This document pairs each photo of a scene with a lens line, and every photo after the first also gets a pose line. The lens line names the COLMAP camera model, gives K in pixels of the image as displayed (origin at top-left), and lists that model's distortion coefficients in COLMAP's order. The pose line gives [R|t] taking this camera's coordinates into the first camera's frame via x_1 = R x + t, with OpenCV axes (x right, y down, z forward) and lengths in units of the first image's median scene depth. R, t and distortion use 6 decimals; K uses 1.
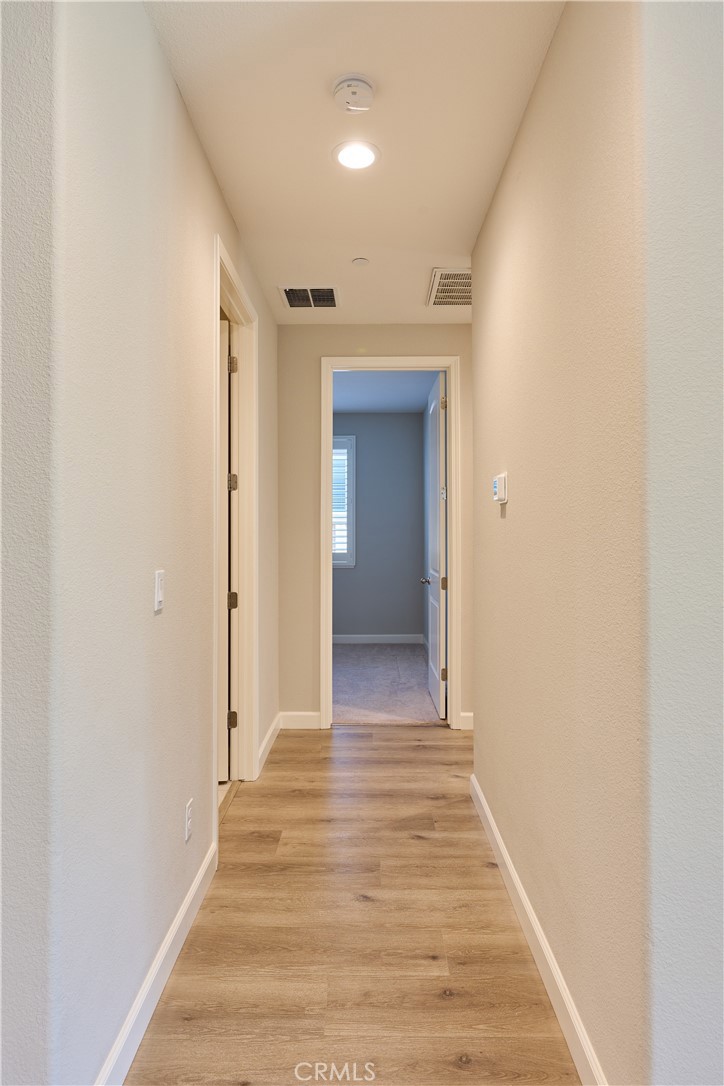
lens RADIAL K [[615.3, 0, 362.0], [0, 615.3, 543.0], [0, 0, 1]] dist [0.000474, 0.000067]
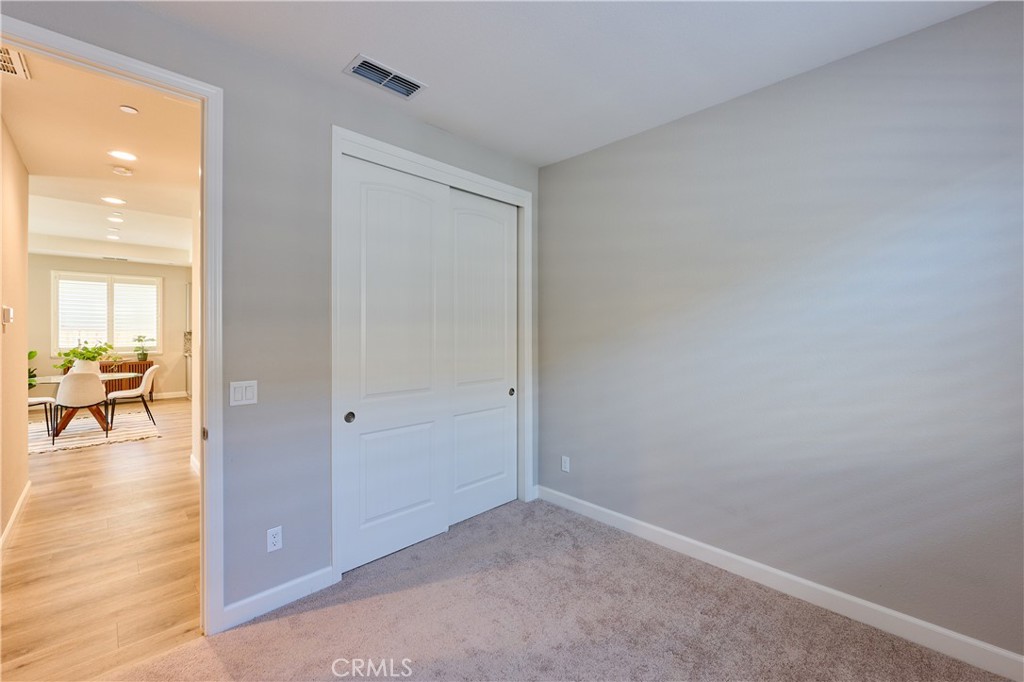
lens RADIAL K [[421.2, 0, 507.6], [0, 421.2, 335.3], [0, 0, 1]] dist [0.002201, 0.000013]
pose [[-0.710511, 0.004945, -0.703668, 0.049711], [-0.014848, 0.999647, 0.022017, -0.064440], [0.703529, 0.026092, -0.710187, 2.014034]]
